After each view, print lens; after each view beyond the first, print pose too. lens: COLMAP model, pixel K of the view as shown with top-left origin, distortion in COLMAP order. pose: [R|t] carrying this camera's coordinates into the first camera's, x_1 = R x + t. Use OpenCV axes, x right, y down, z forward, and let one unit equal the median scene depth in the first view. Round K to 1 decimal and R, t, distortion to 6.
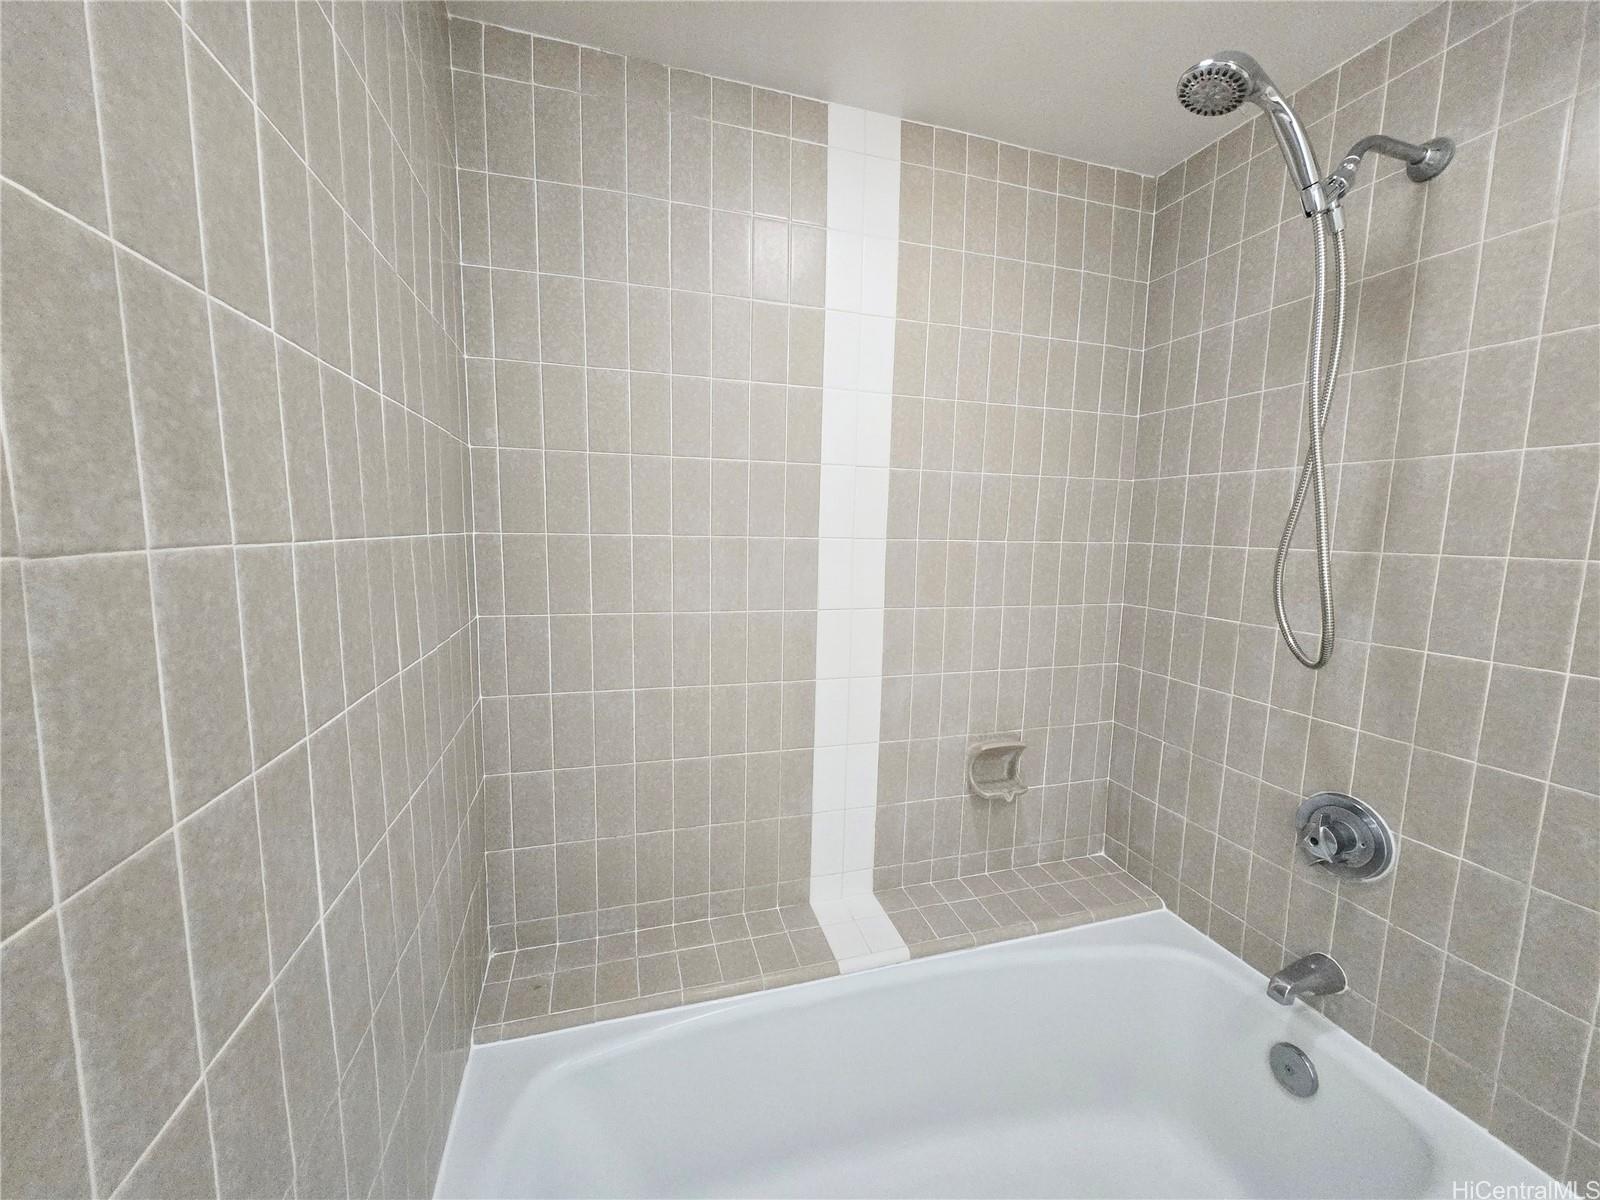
lens RADIAL K [[631.3, 0, 798.6], [0, 631.3, 607.3], [0, 0, 1]] dist [0.002758, -0.000134]
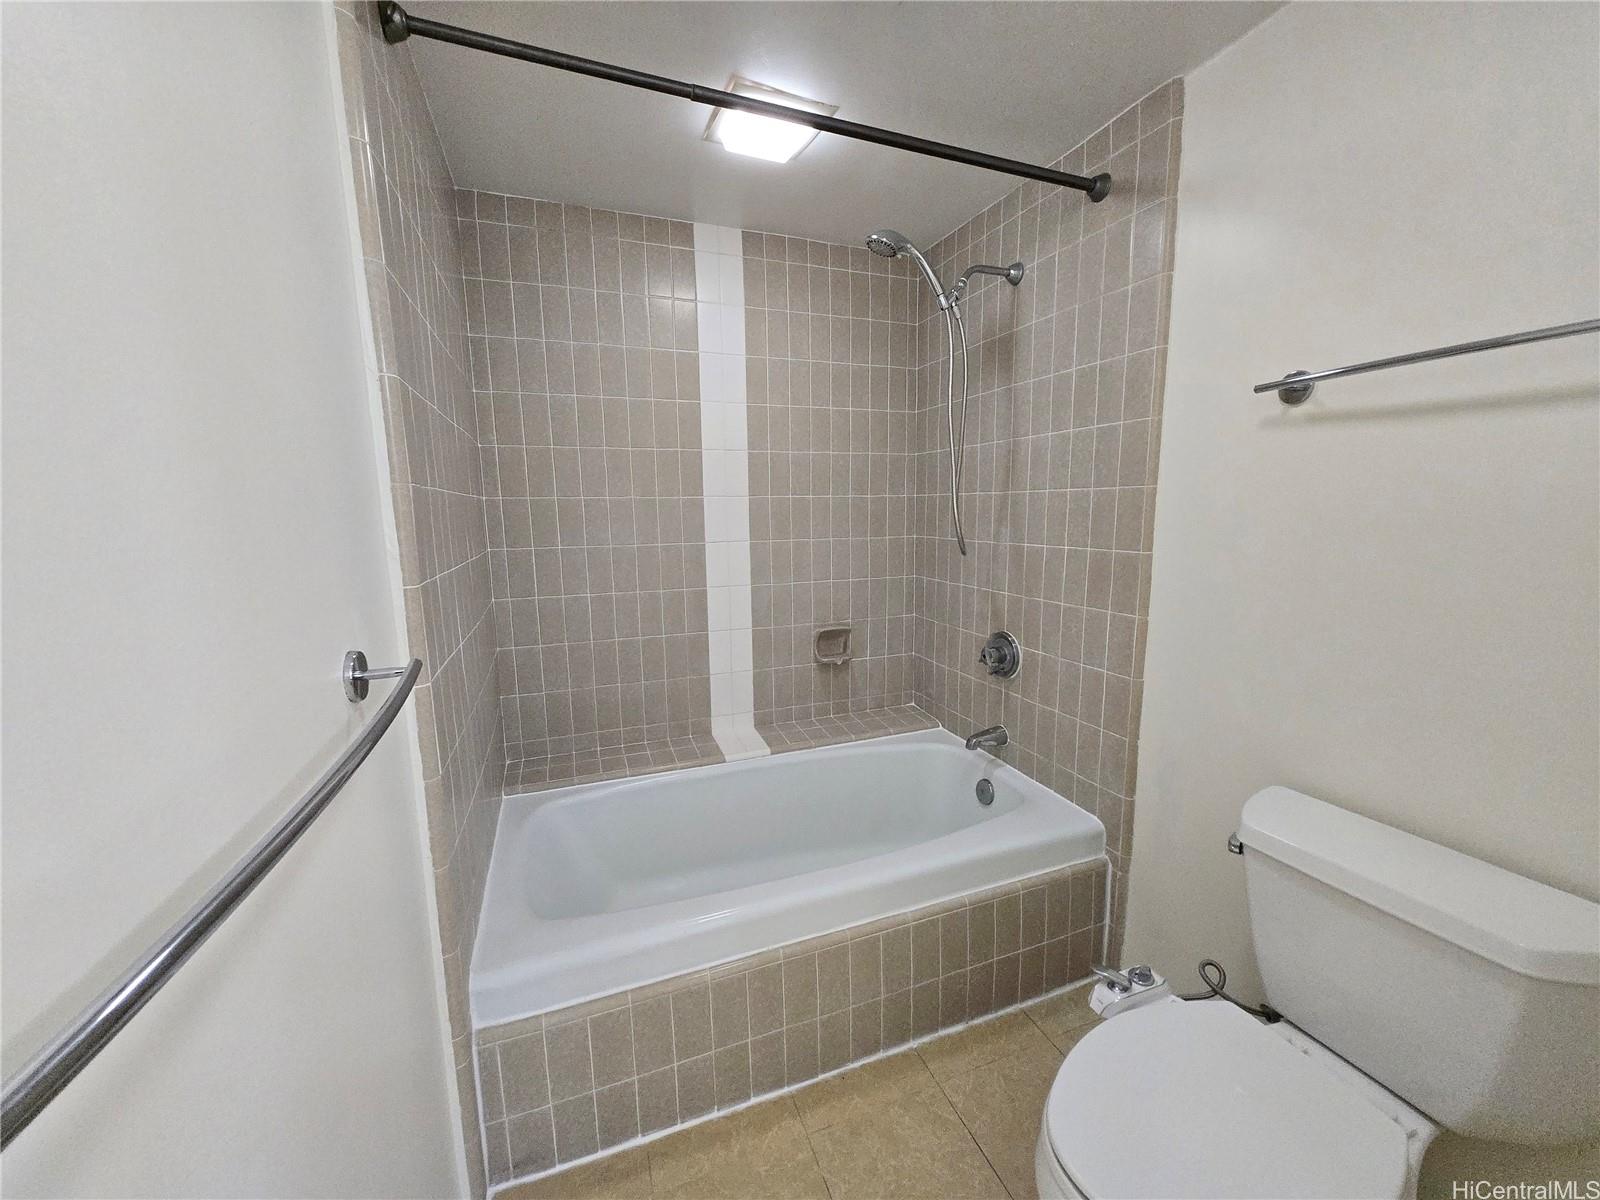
lens RADIAL K [[631.3, 0, 801.8], [0, 631.3, 605.8], [0, 0, 1]] dist [0.002758, -0.000134]
pose [[0.997236, -0.042961, 0.060614, 0.177024], [0.041184, 0.998693, 0.030269, 0.130699], [-0.061835, -0.027689, 0.997702, -0.624125]]
